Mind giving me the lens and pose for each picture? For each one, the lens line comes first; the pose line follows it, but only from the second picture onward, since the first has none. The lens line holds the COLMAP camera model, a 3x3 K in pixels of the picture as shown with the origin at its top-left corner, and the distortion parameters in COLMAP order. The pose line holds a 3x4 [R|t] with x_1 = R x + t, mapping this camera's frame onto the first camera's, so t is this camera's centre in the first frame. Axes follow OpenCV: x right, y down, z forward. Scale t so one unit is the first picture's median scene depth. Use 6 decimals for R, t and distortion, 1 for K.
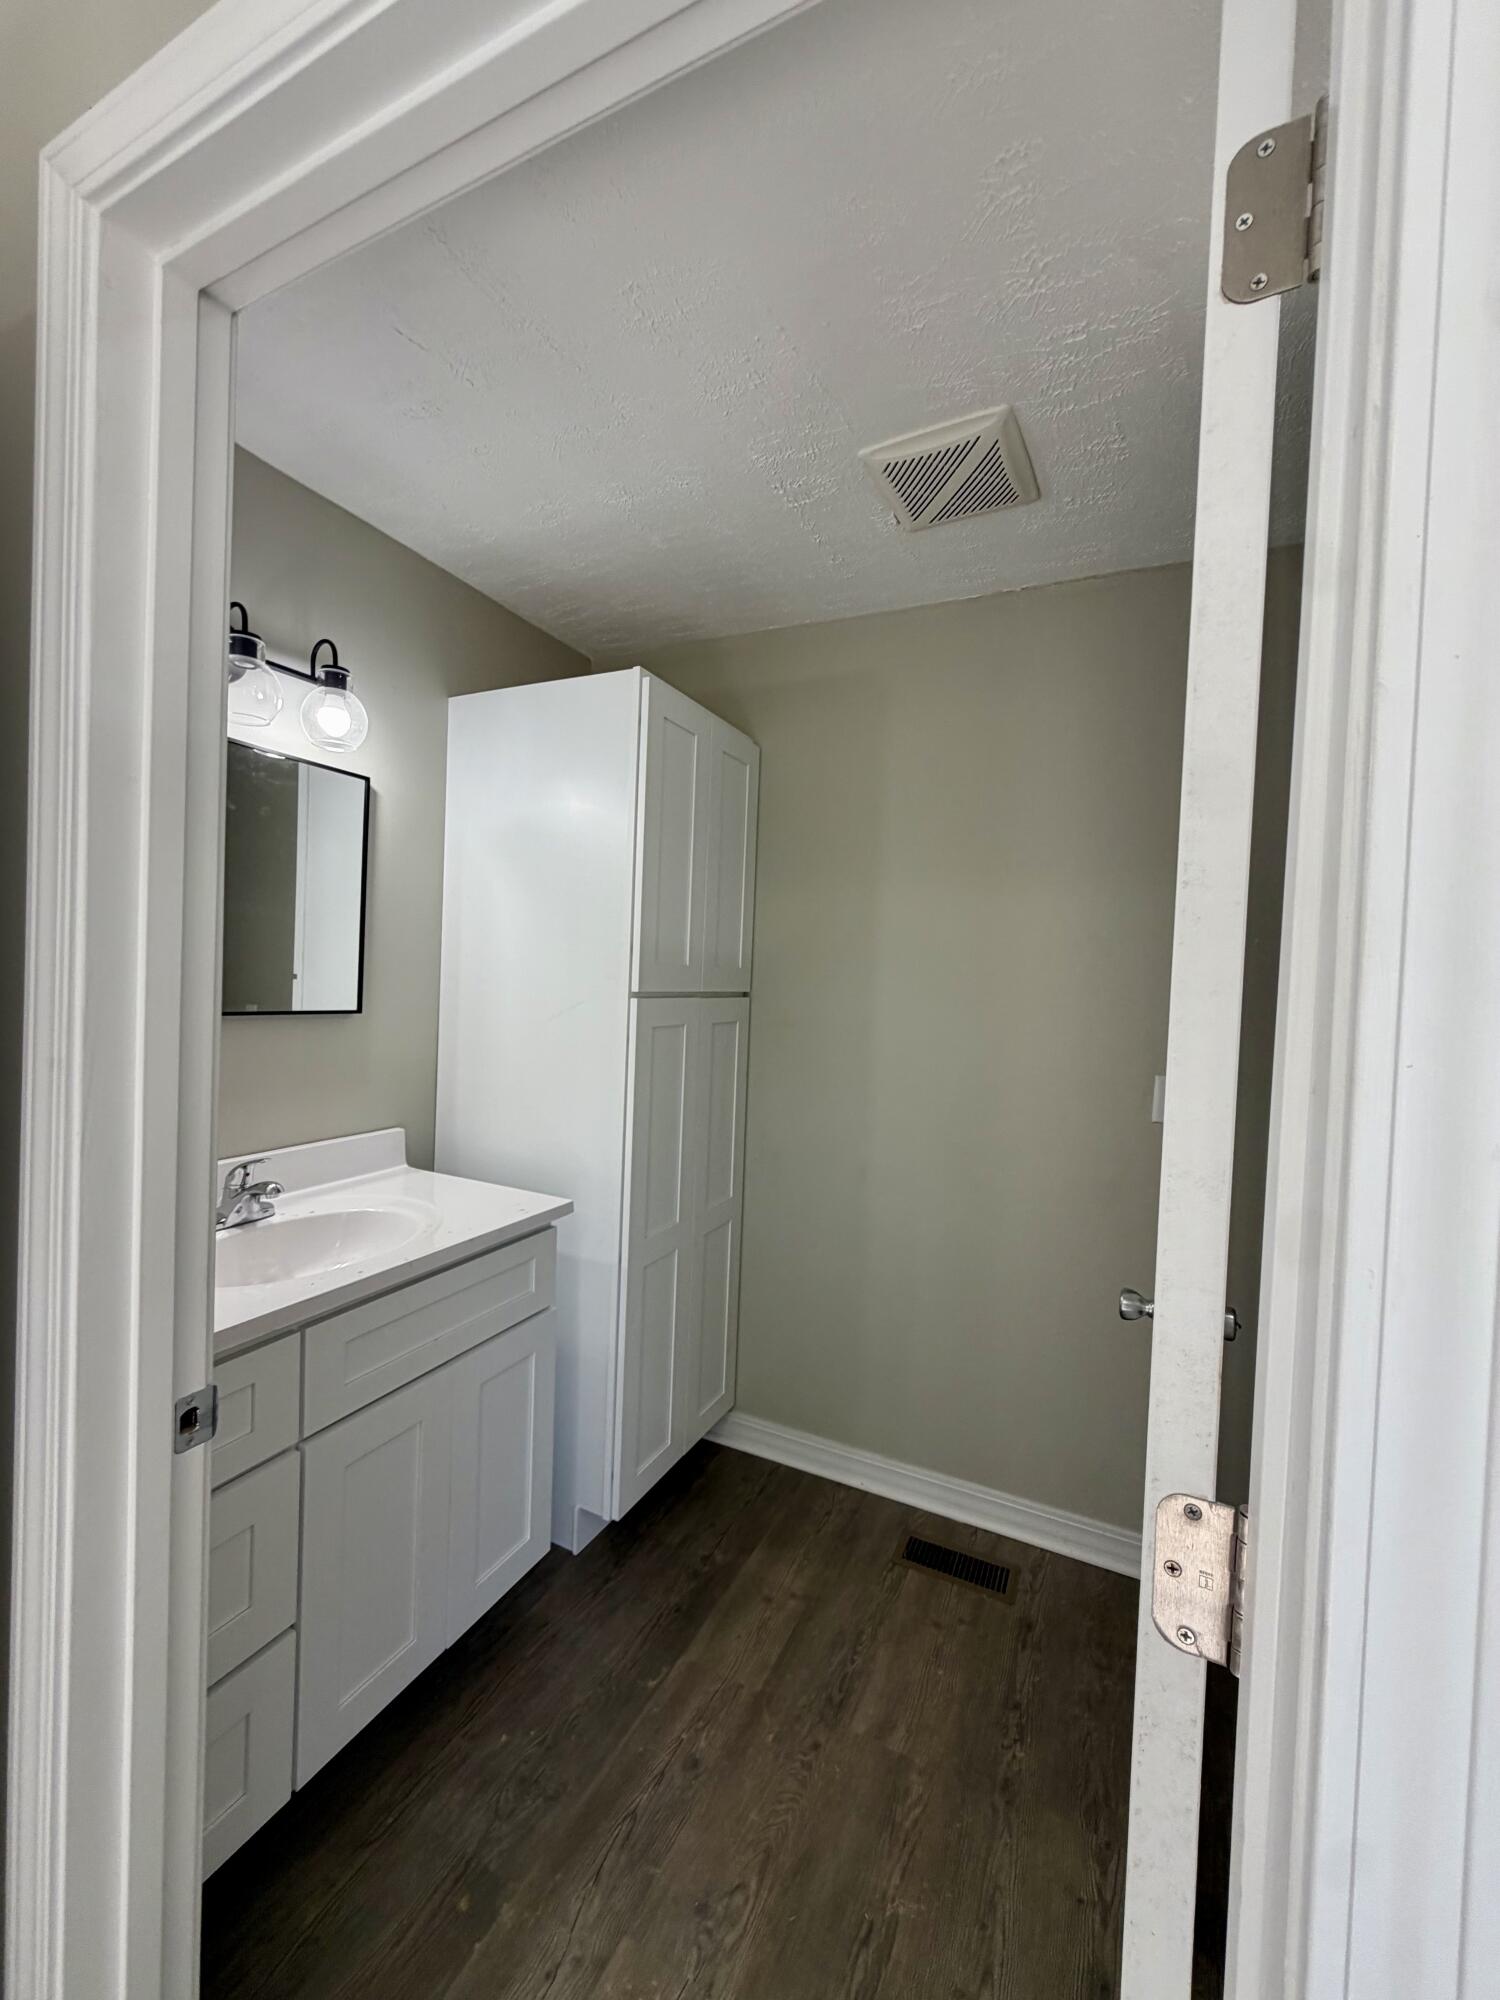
lens RADIAL K [[797.0, 0, 751.6], [0, 797.0, 996.3], [0, 0, 1]] dist [0.000073, 0.000460]
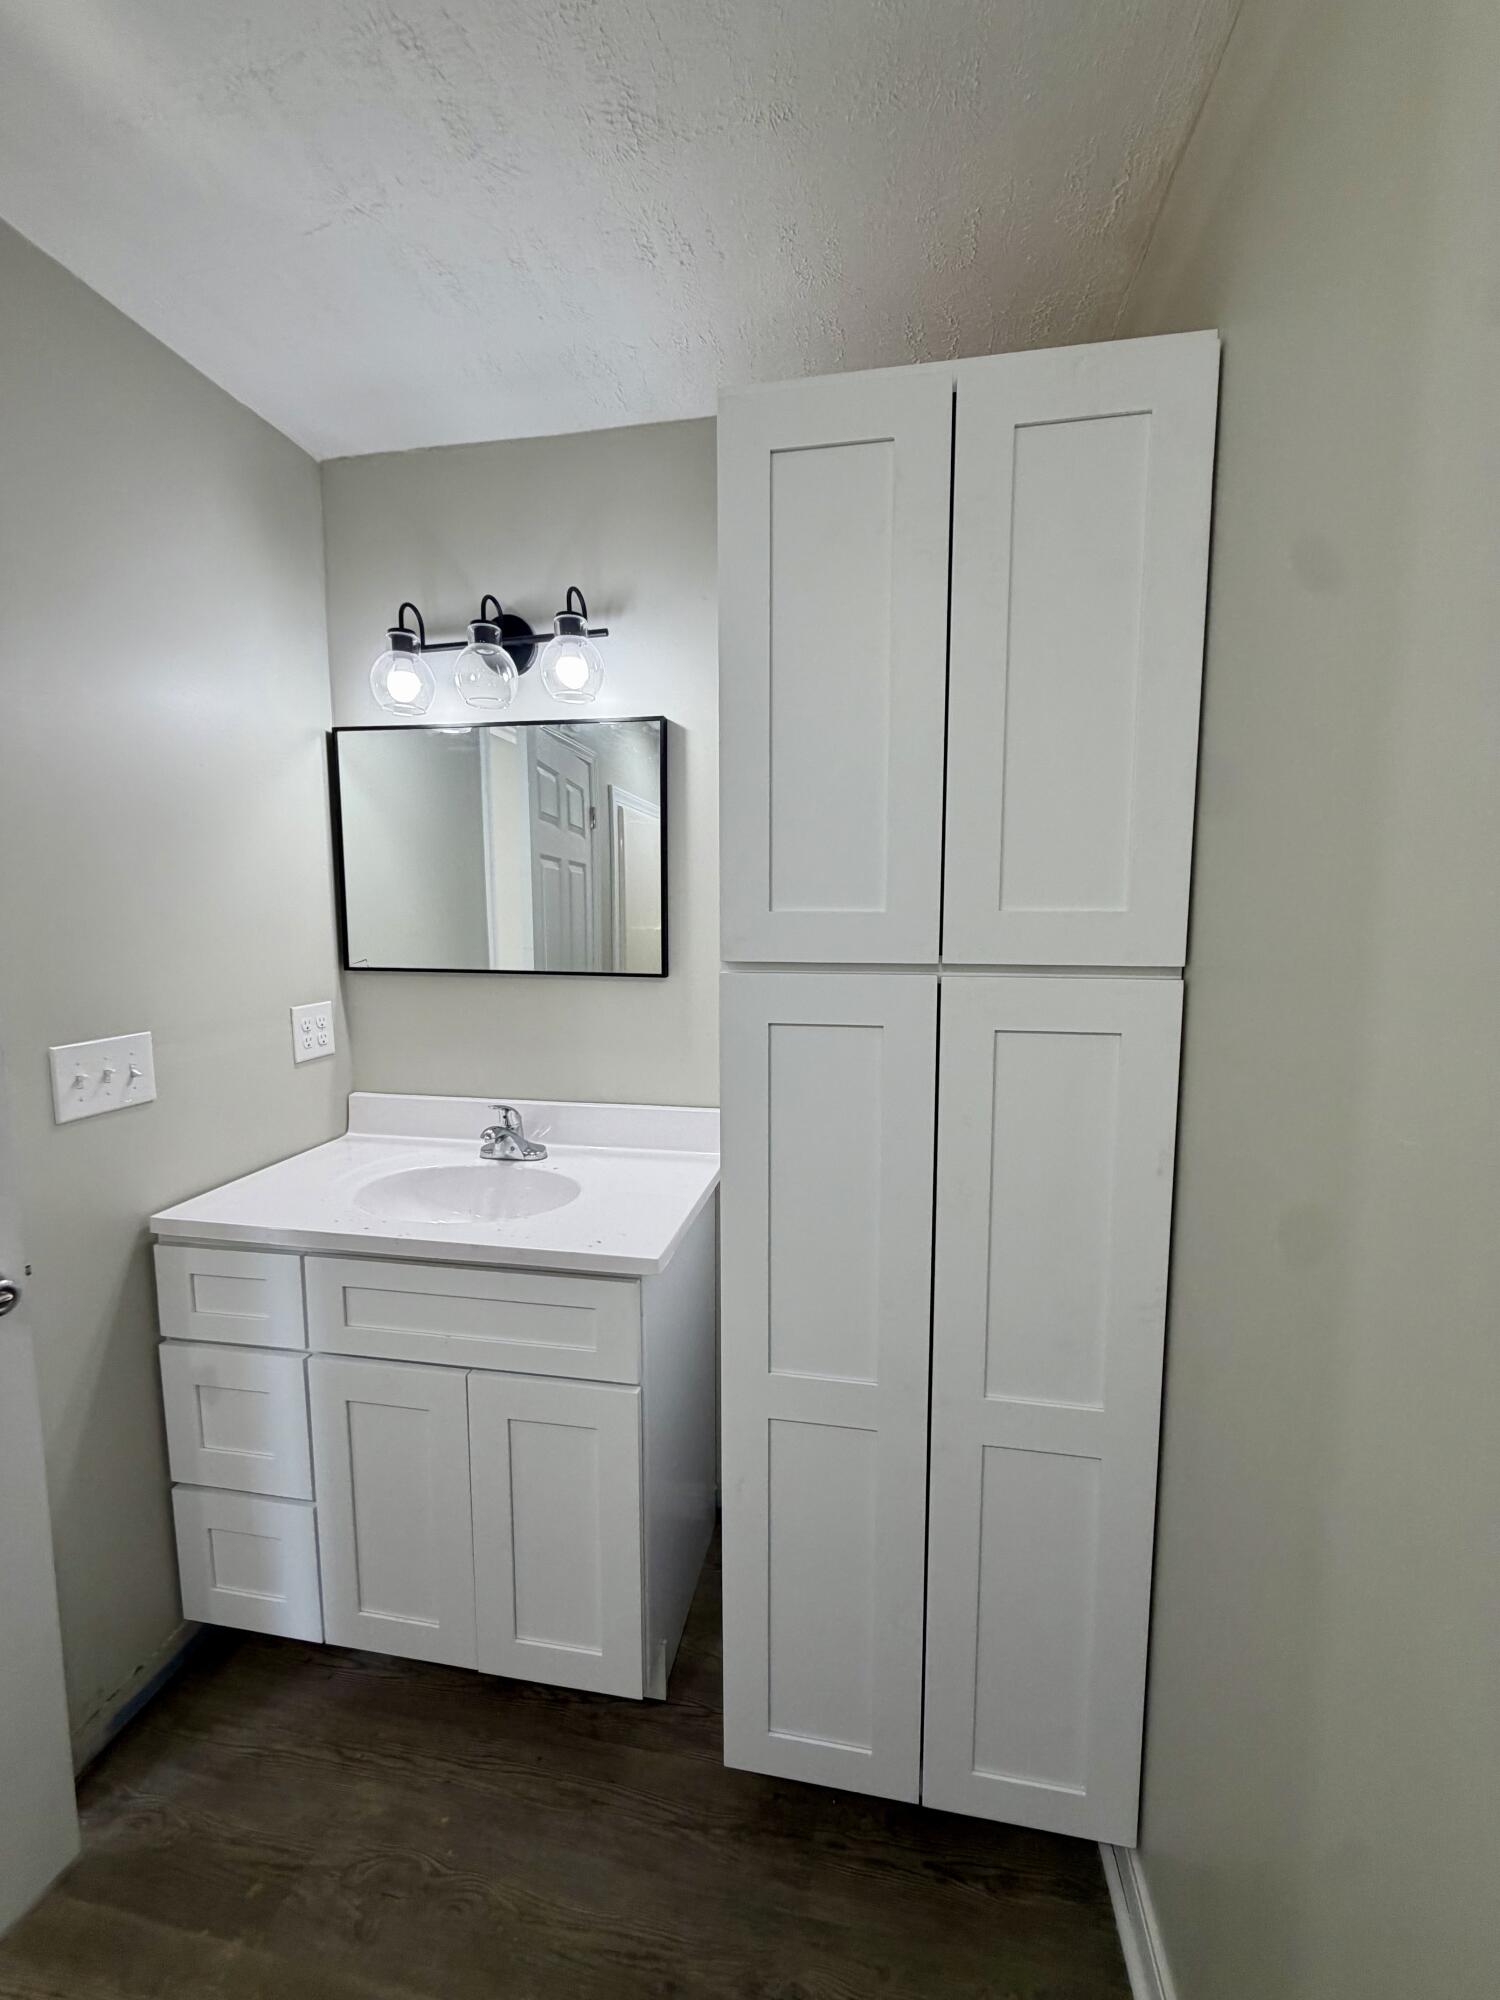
lens RADIAL K [[797.0, 0, 751.6], [0, 797.0, 996.3], [0, 0, 1]] dist [0.000073, 0.000460]
pose [[0.269550, 0.064557, -0.960820, 0.519498], [-0.012116, 0.997899, 0.063649, -0.020295], [0.962910, -0.005515, 0.269766, 1.024934]]
